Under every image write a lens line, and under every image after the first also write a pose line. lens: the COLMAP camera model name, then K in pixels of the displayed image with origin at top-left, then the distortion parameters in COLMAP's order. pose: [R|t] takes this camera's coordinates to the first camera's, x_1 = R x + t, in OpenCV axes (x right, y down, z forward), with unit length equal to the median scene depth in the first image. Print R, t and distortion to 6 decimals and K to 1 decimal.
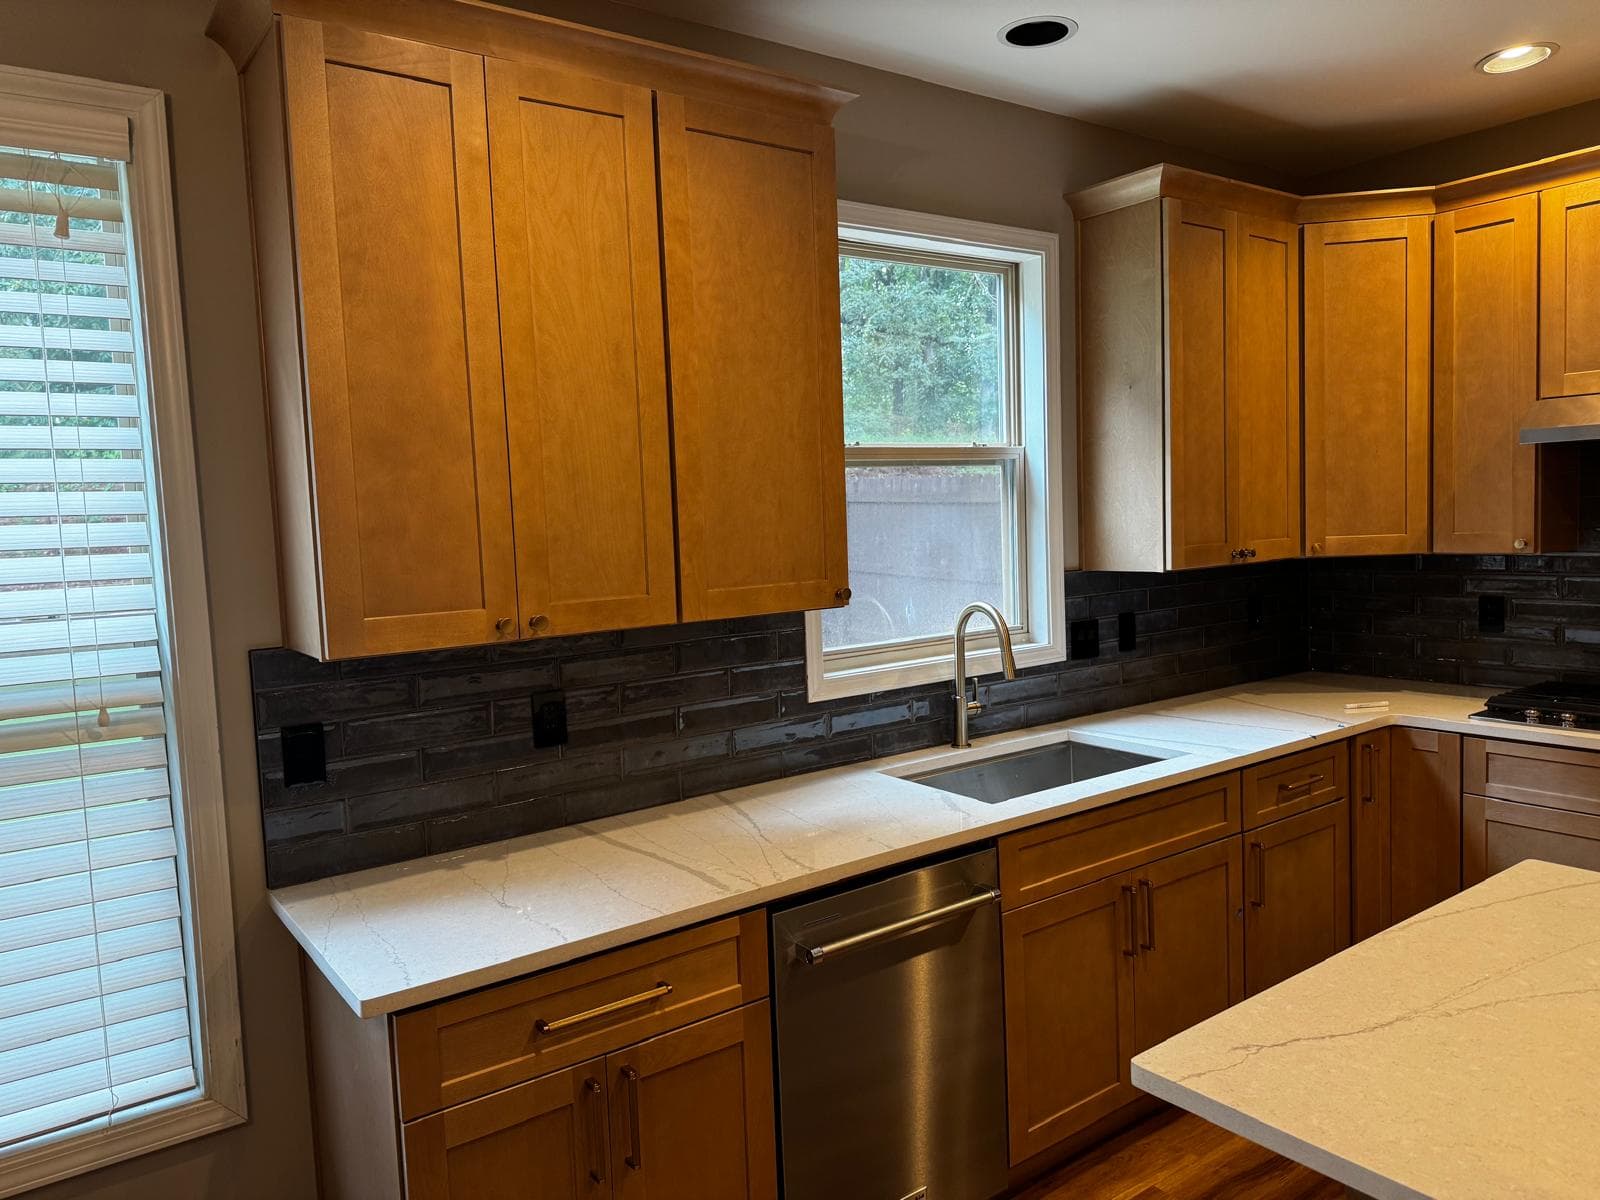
lens RADIAL K [[1293.9, 0, 814.0], [0, 1293.9, 592.7], [0, 0, 1]] dist [0.028741, -0.036084]
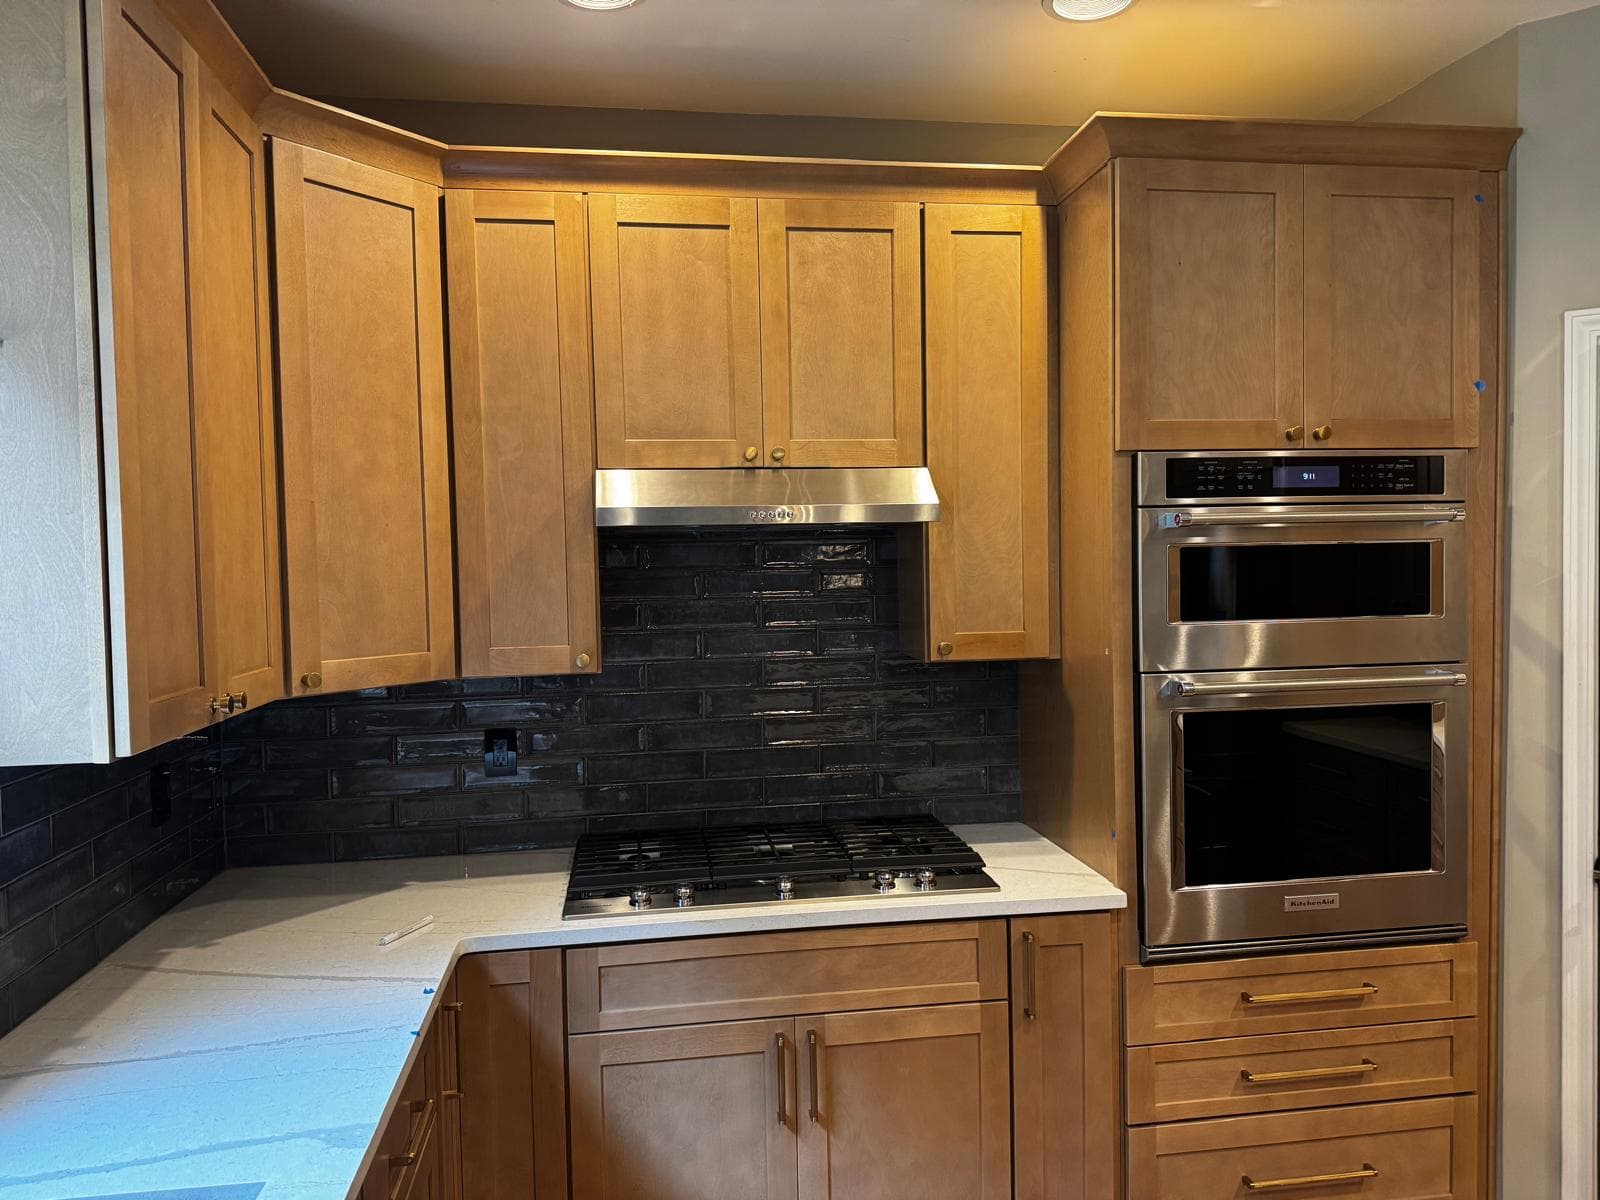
lens RADIAL K [[1174.6, 0, 848.2], [0, 1174.6, 604.9], [0, 0, 1]] dist [0.102298, -0.086831]
pose [[0.486670, -0.001259, 0.873585, 0.027558], [0.053572, 0.998160, -0.028406, -0.041433], [-0.871942, 0.060624, 0.485842, 0.530401]]
